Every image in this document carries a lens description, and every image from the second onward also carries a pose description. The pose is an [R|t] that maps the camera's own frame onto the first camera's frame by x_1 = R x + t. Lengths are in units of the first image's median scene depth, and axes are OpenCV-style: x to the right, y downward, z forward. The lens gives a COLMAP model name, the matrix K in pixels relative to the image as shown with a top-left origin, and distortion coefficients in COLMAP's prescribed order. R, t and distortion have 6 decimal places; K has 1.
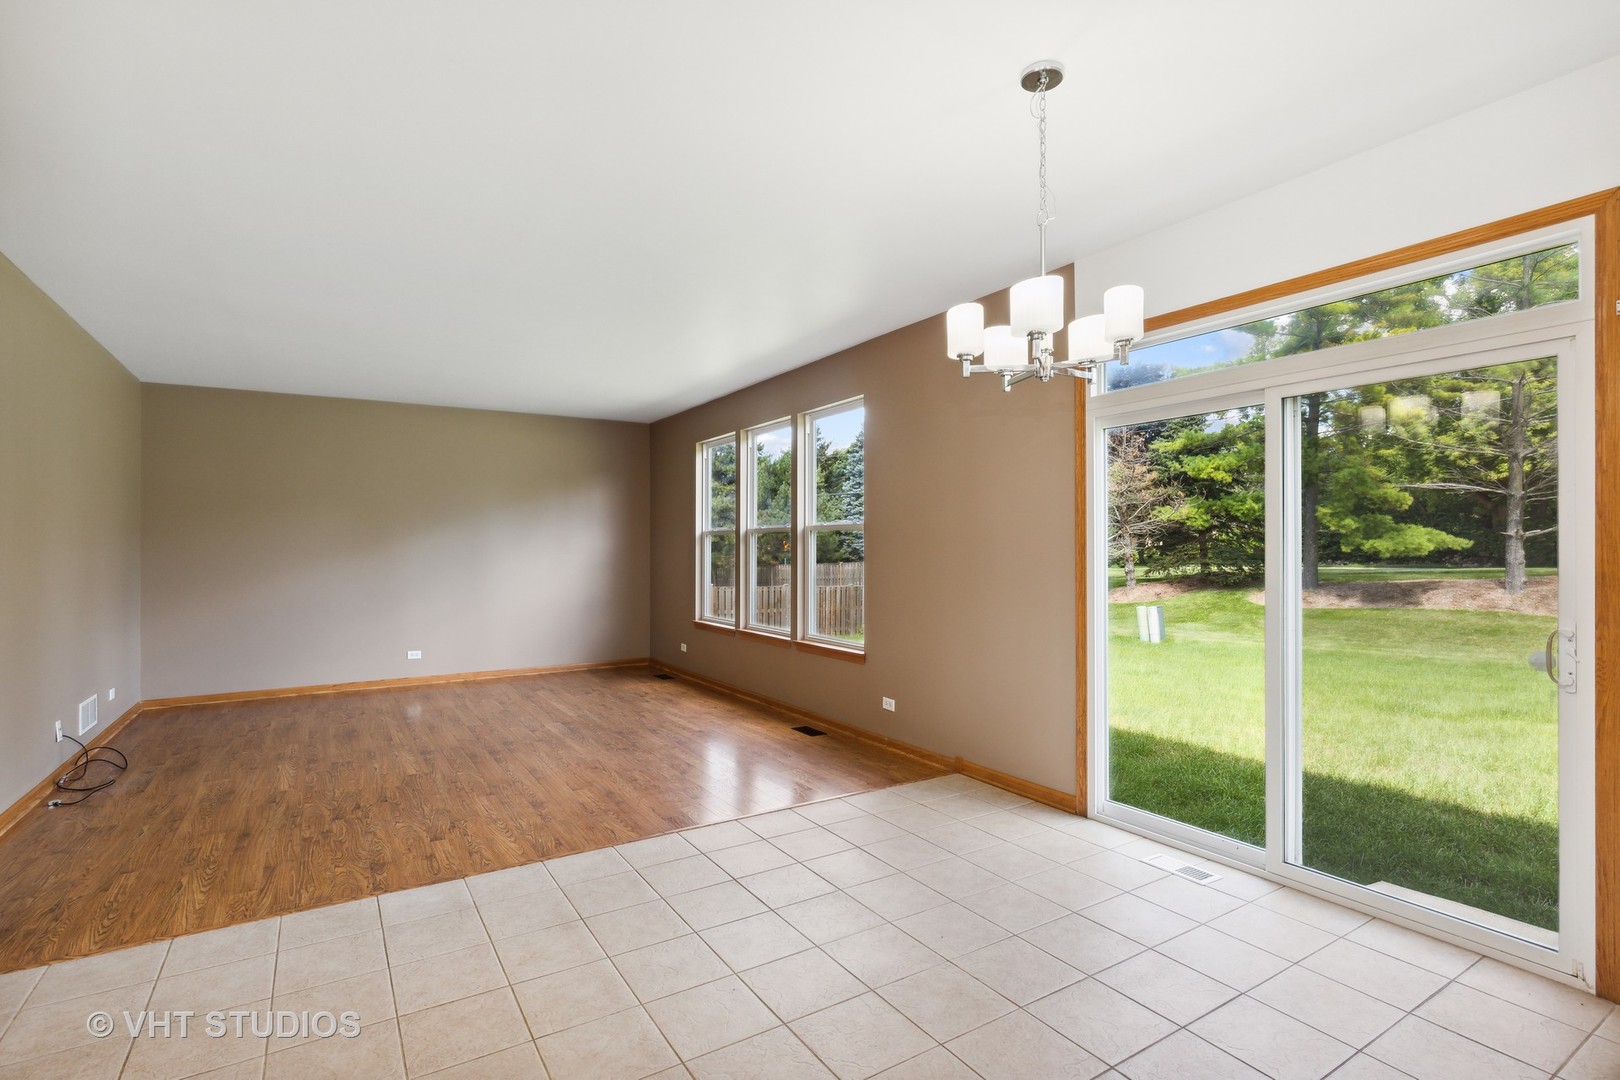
lens RADIAL K [[774.7, 0, 812.1], [0, 774.7, 552.4], [0, 0, 1]] dist [-0.014954, 0.002886]
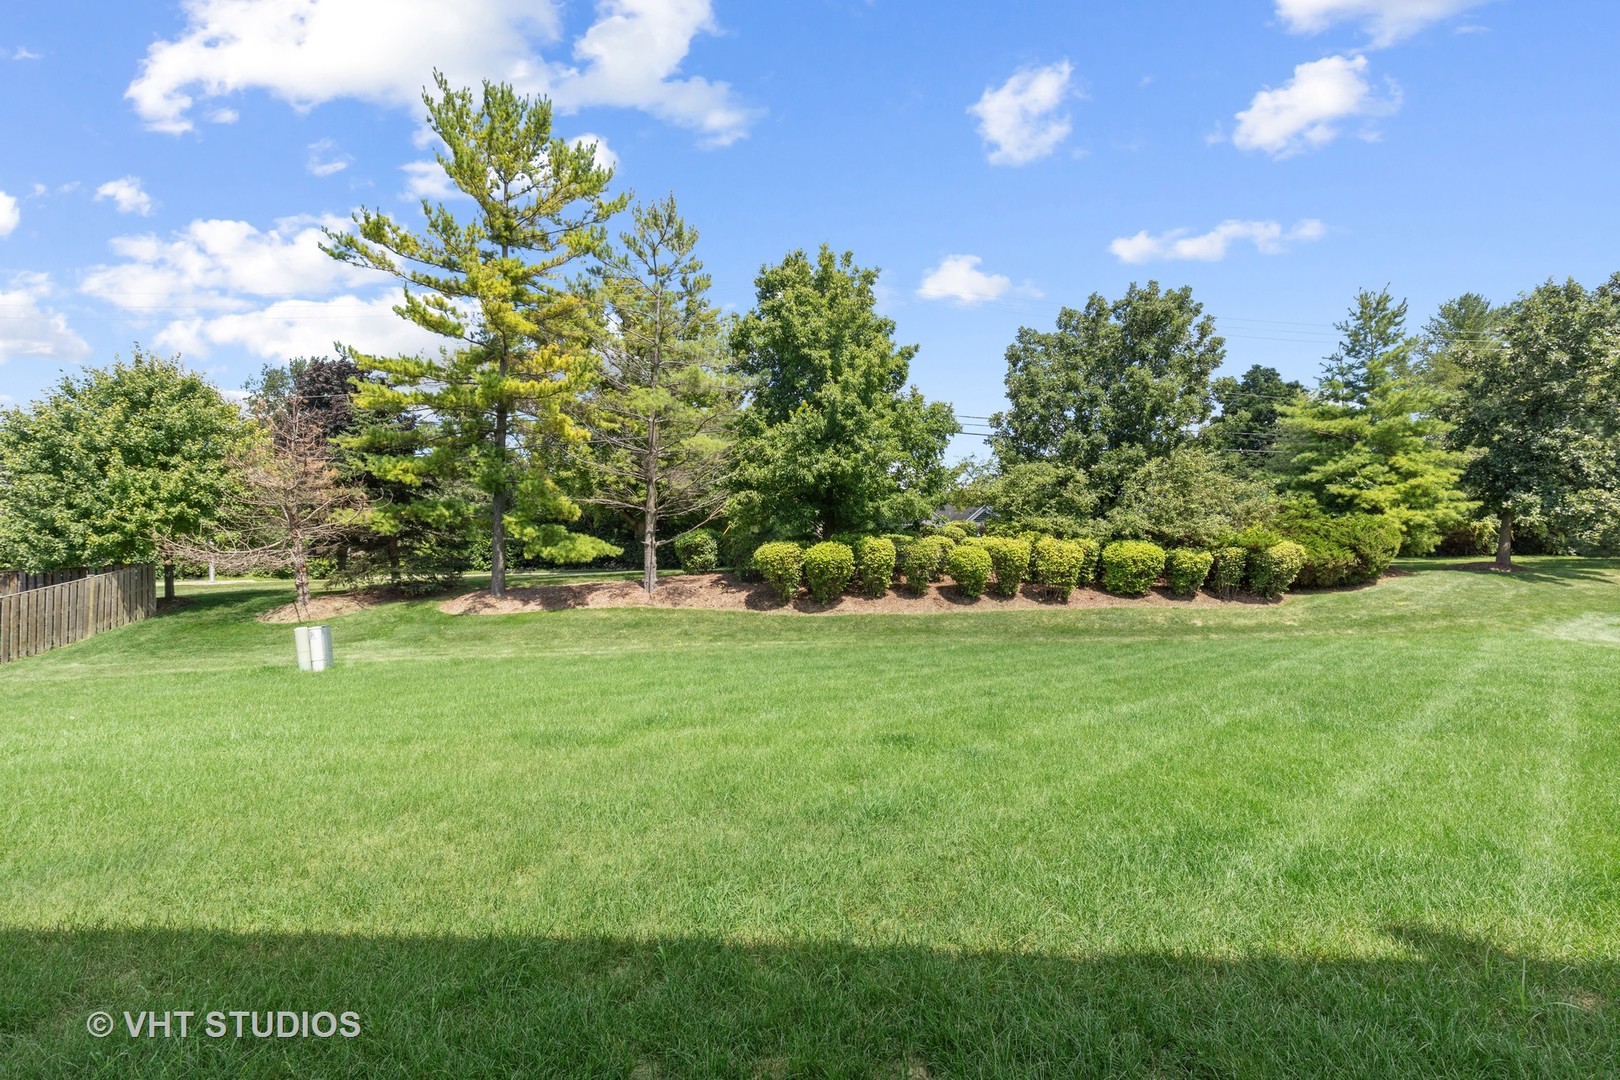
lens RADIAL K [[746.0, 0, 809.2], [0, 746.0, 526.4], [0, 0, 1]] dist [0.005817, -0.001274]
pose [[0.577271, 0.028197, 0.816066, 0.078687], [0.010113, 0.999080, -0.041674, 0.001472], [-0.816490, 0.032310, 0.576454, 0.091844]]
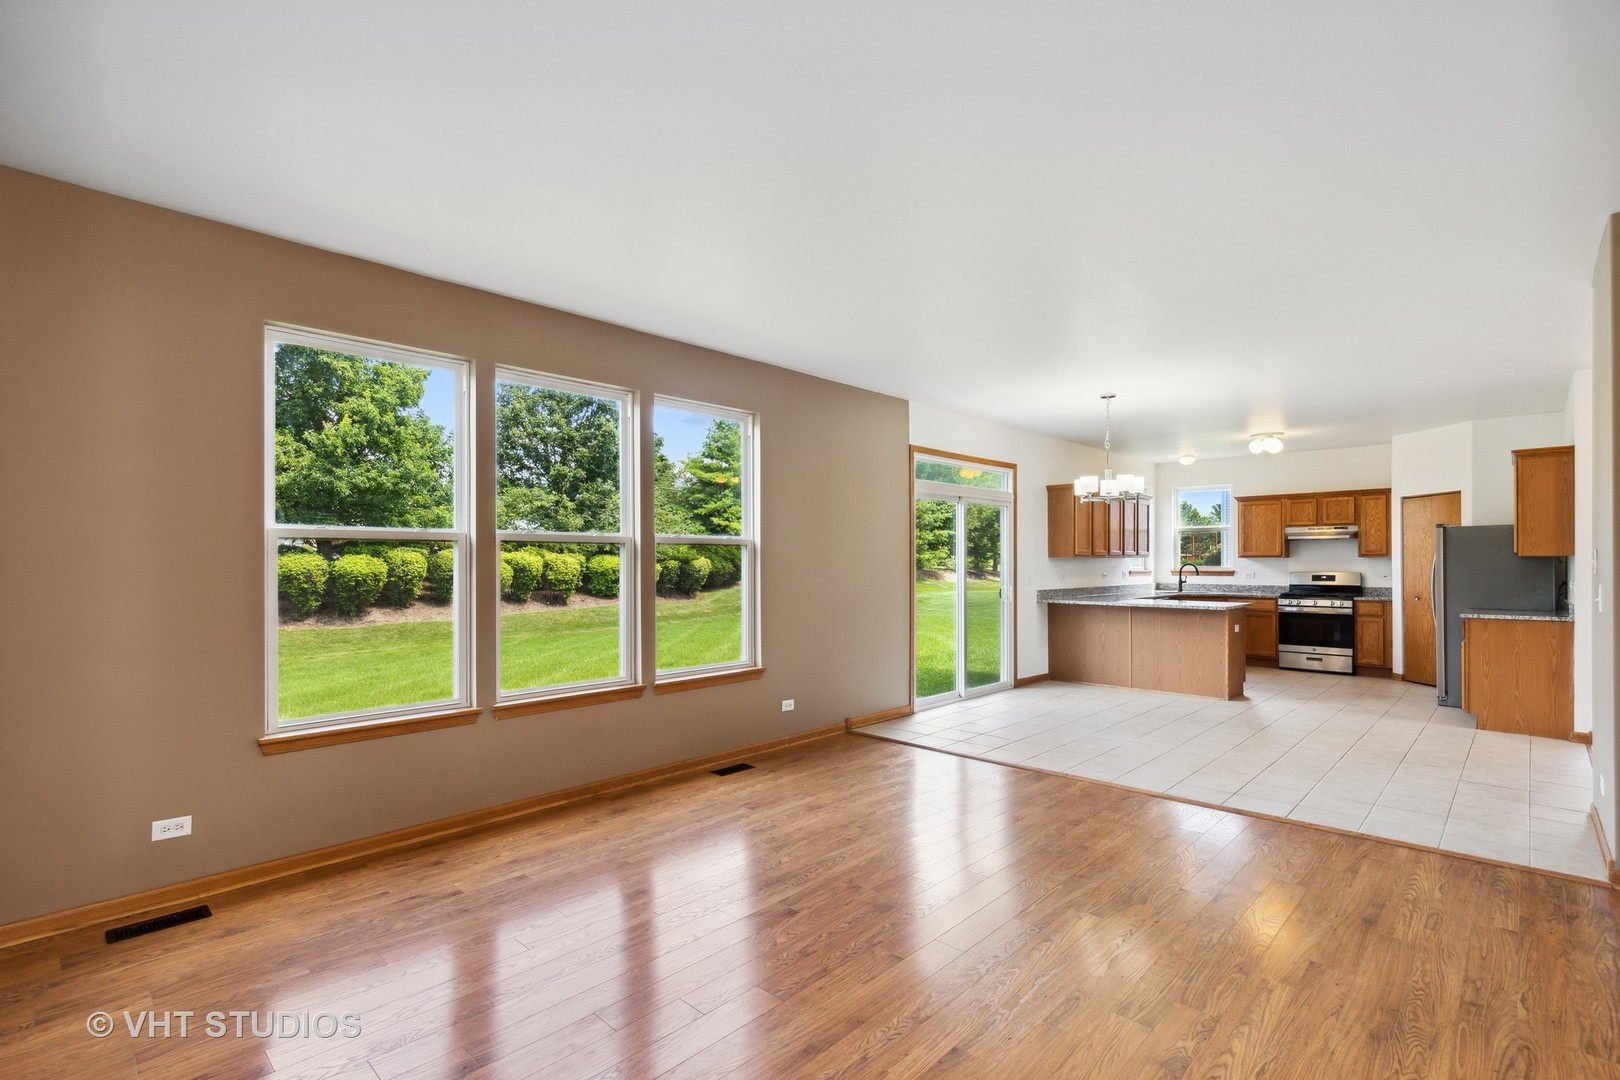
lens RADIAL K [[746.0, 0, 822.6], [0, 746.0, 553.8], [0, 0, 1]] dist [0.005817, -0.001274]
pose [[-0.245212, 0.012175, 0.969393, -0.215075], [0.013895, 0.999863, -0.009043, -0.002328], [-0.969370, 0.011253, -0.245347, 0.274972]]
